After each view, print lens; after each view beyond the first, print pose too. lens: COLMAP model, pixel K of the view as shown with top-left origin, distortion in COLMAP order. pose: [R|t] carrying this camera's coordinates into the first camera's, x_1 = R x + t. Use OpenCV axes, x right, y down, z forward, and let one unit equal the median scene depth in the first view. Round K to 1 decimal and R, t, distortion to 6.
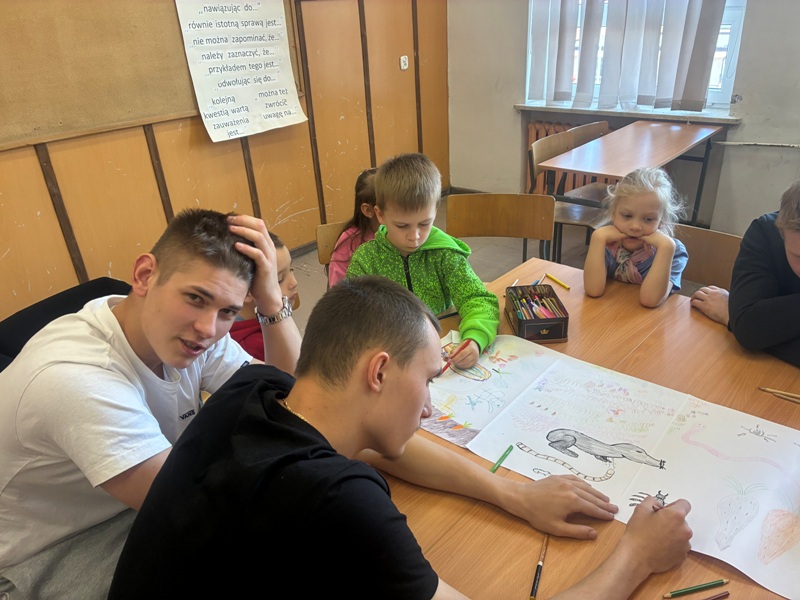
lens RADIAL K [[609.4, 0, 400.0], [0, 609.4, 297.8], [0, 0, 1]] dist [0.057133, -0.067030]
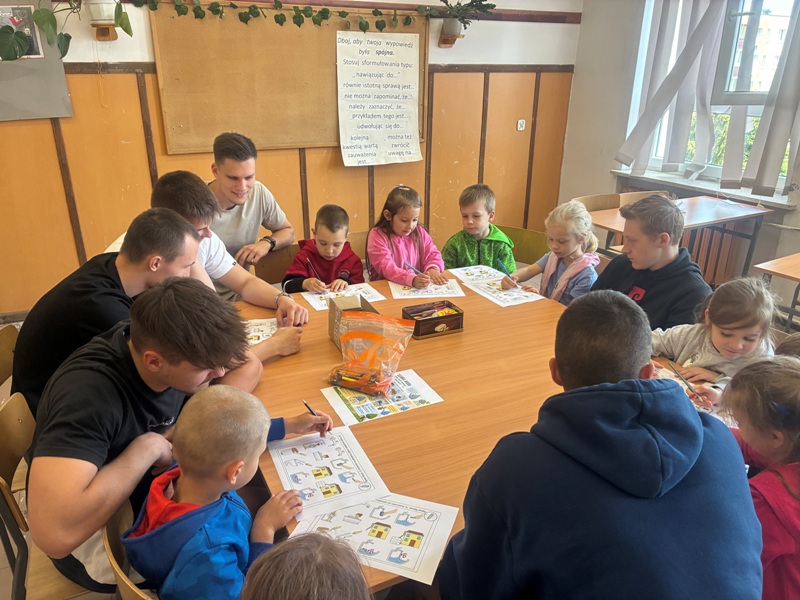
lens RADIAL K [[609.4, 0, 397.9], [0, 609.4, 301.6], [0, 0, 1]] dist [0.057133, -0.067030]
pose [[0.923608, 0.195016, -0.330025, 0.319551], [-0.218583, 0.975173, -0.035484, 0.069911], [0.314912, 0.104911, 0.943305, -0.240038]]
